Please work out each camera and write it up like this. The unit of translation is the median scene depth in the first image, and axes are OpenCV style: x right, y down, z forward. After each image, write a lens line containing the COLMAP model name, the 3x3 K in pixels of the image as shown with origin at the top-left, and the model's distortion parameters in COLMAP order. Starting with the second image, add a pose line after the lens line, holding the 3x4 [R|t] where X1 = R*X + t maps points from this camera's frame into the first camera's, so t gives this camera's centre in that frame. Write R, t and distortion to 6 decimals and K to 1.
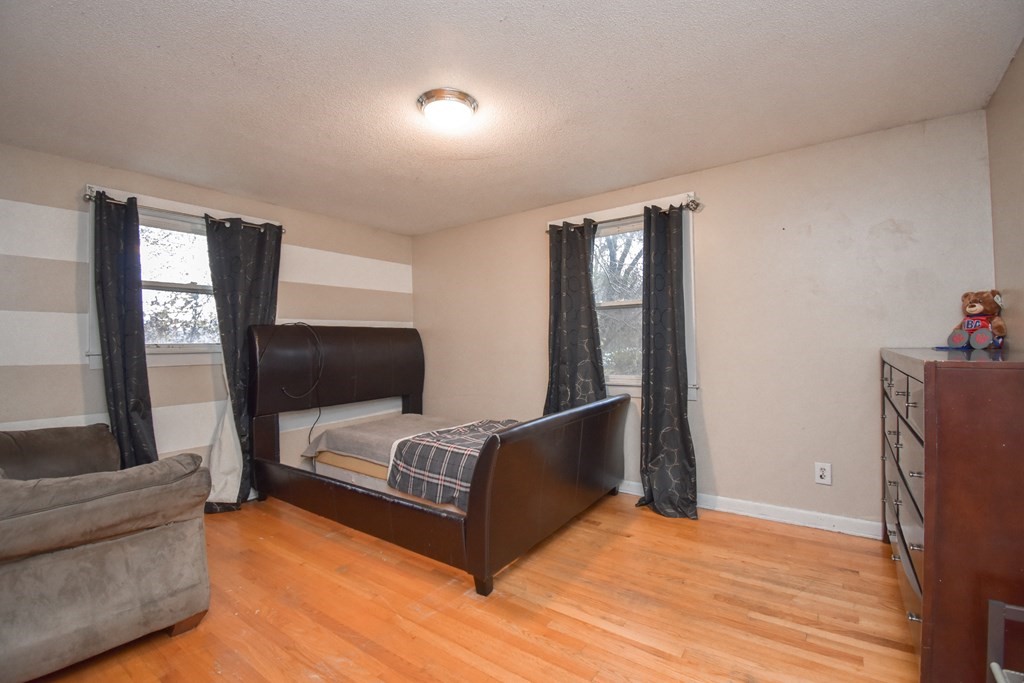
lens RADIAL K [[451.4, 0, 514.8], [0, 451.4, 340.8], [0, 0, 1]] dist [0.020011, -0.026375]
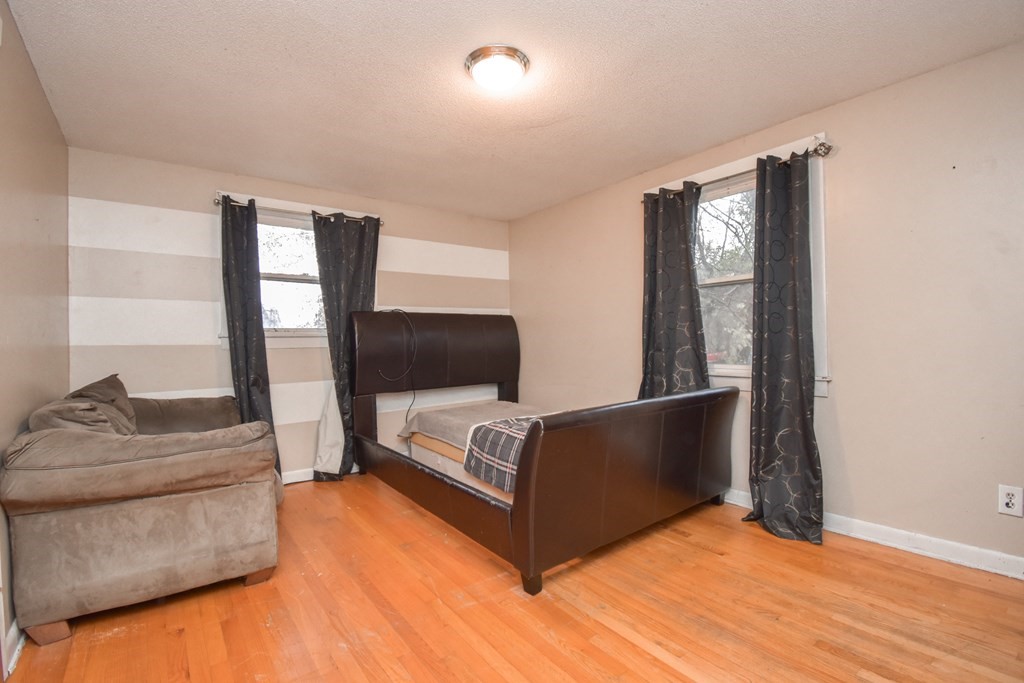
lens RADIAL K [[459.5, 0, 514.4], [0, 459.5, 340.9], [0, 0, 1]] dist [0.021931, -0.027954]
pose [[0.954853, 0.001697, -0.297073, 0.135675], [0.001684, 0.999937, 0.011125, 0.028390], [0.297073, -0.011123, 0.954790, 0.077423]]
